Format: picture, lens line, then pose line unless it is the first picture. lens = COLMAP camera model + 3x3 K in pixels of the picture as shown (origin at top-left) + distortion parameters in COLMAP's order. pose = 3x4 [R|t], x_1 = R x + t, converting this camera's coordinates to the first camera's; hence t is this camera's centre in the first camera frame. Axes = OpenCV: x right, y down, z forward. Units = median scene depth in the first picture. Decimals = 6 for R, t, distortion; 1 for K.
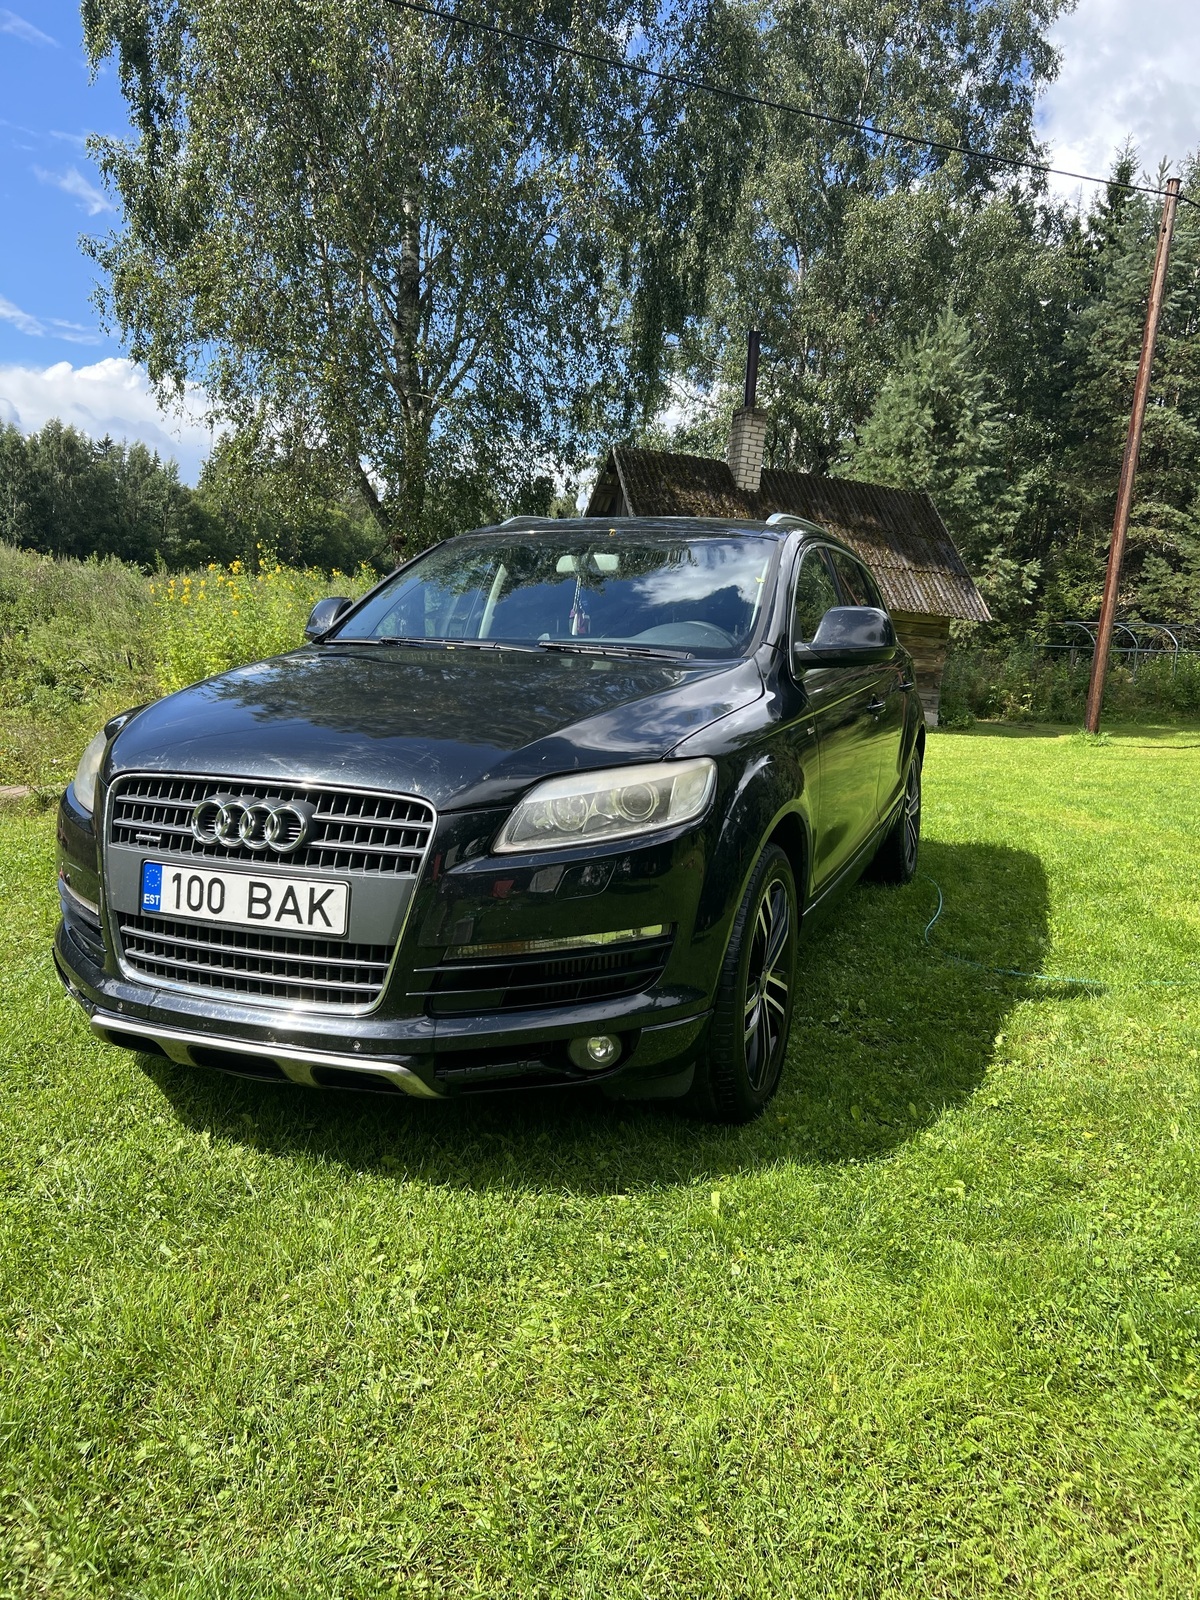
lens RADIAL K [[1183.0, 0, 600.0], [0, 1183.0, 800.0], [0, 0, 1]] dist [0.027606, -0.037363]
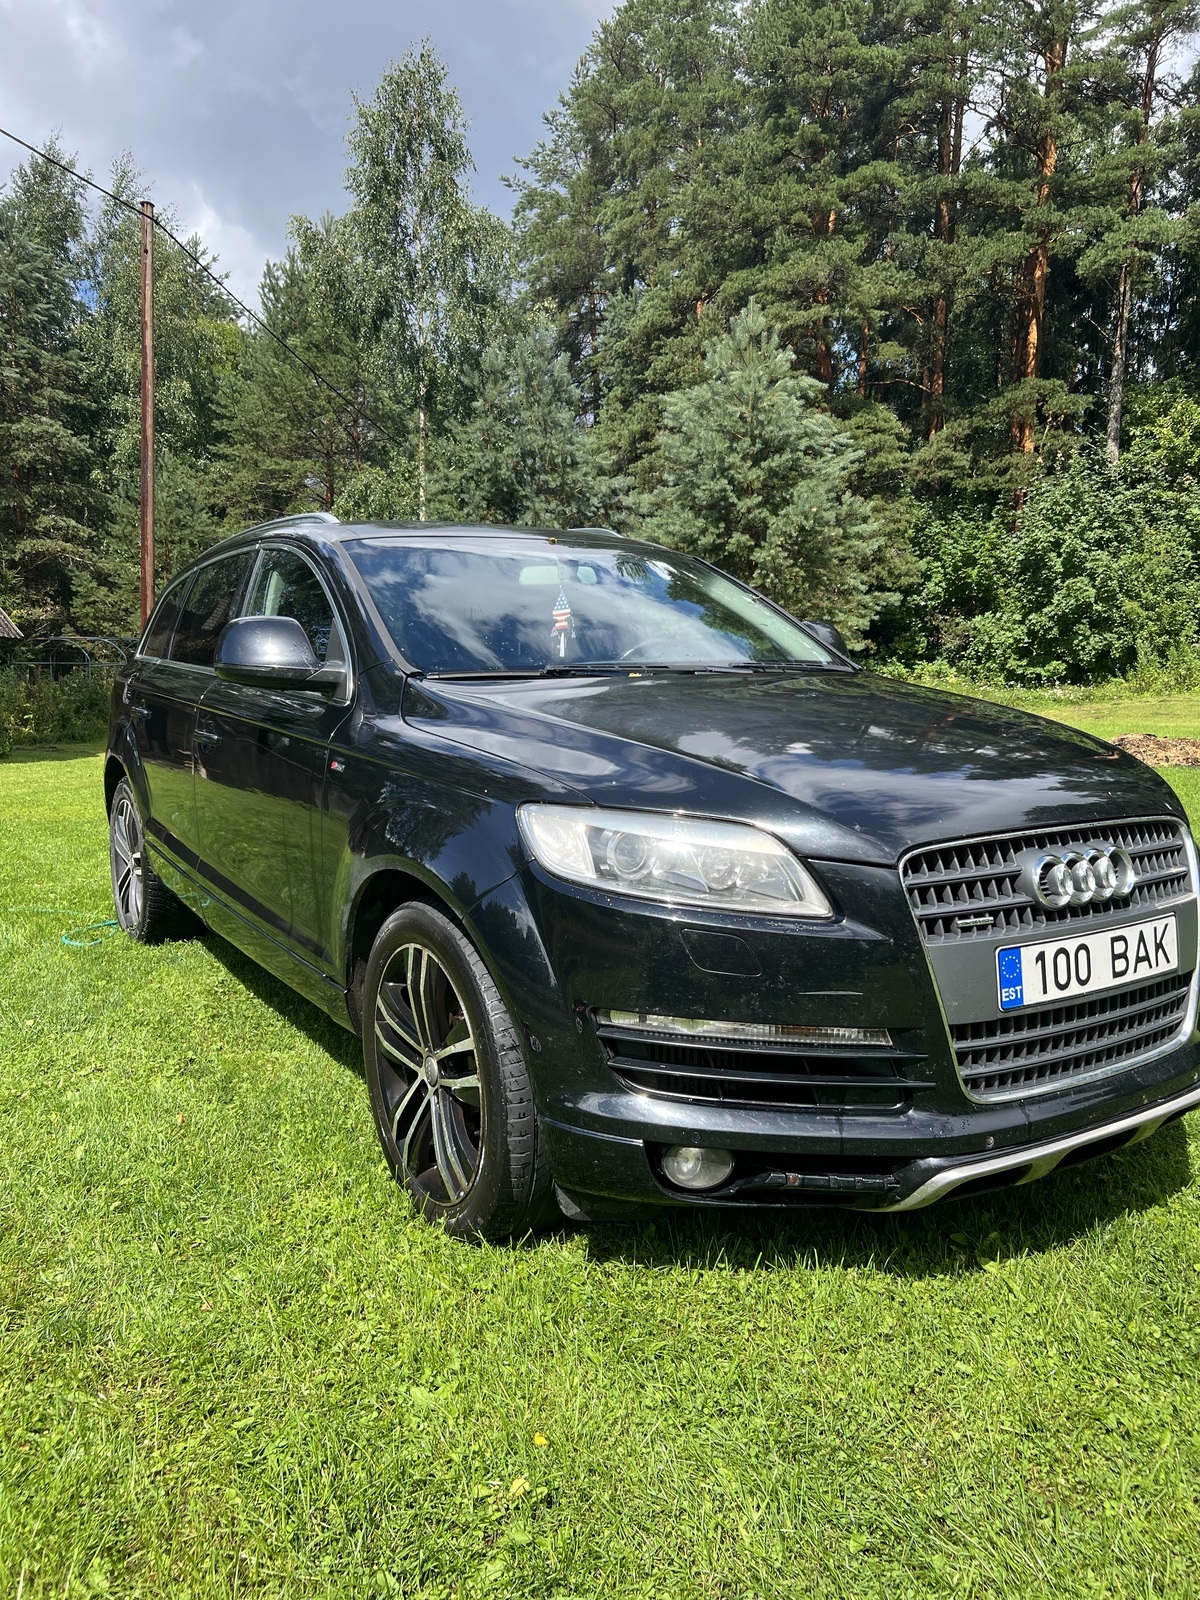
lens RADIAL K [[1189.4, 0, 603.2], [0, 1189.4, 804.0], [0, 0, 1]] dist [0.032682, -0.033462]
pose [[0.617529, -0.129566, 0.775803, -1.113729], [0.136434, 0.989032, 0.056578, -0.121519], [-0.774625, 0.070908, 0.628433, 0.670579]]
